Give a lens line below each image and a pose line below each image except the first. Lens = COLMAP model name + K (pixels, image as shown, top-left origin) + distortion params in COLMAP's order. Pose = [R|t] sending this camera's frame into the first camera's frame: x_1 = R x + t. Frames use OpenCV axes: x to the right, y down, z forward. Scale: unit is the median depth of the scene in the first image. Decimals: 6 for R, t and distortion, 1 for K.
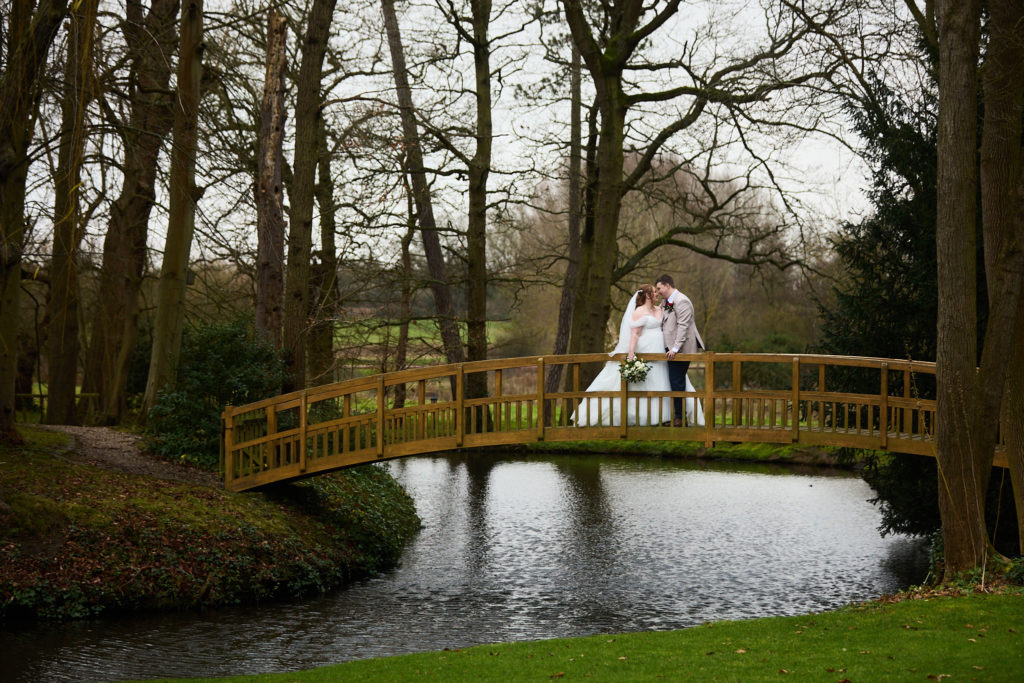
lens RADIAL K [[2415.9, 0, 511.7], [0, 2415.9, 341.4], [0, 0, 1]] dist [-0.015479, 0.000000]
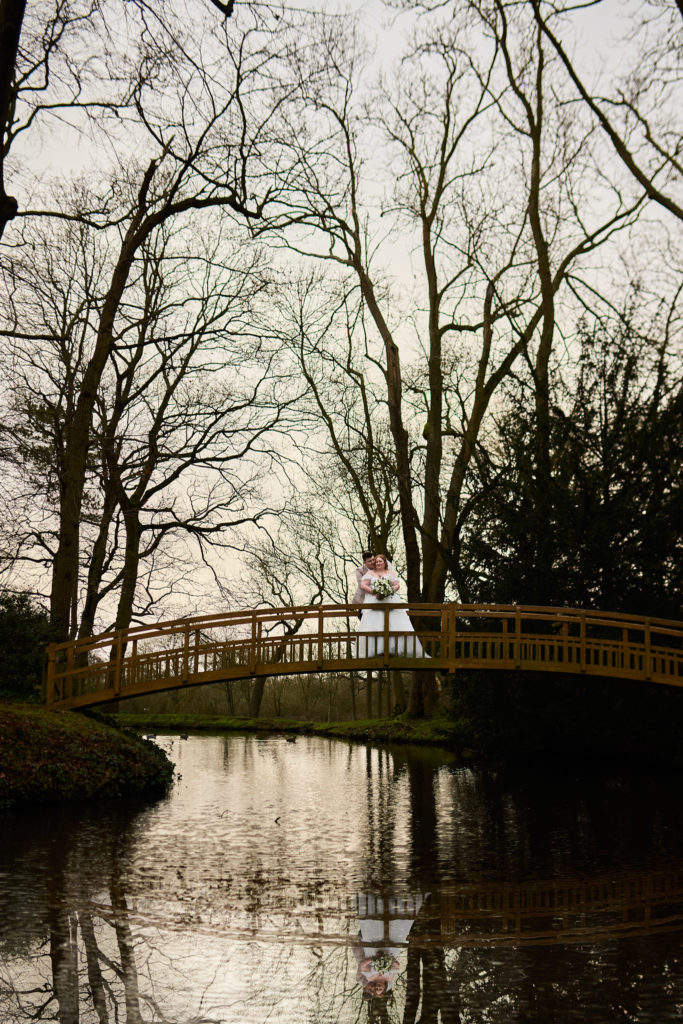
lens RADIAL K [[1013.4, 0, 348.0], [0, 1013.4, 512.6], [0, 0, 1]] dist [-0.037058, 0.000000]
pose [[0.909397, 0.089883, 0.406101, -0.208740], [-0.006347, 0.979256, -0.202527, 0.069760], [-0.415880, 0.181600, 0.891103, 0.489607]]
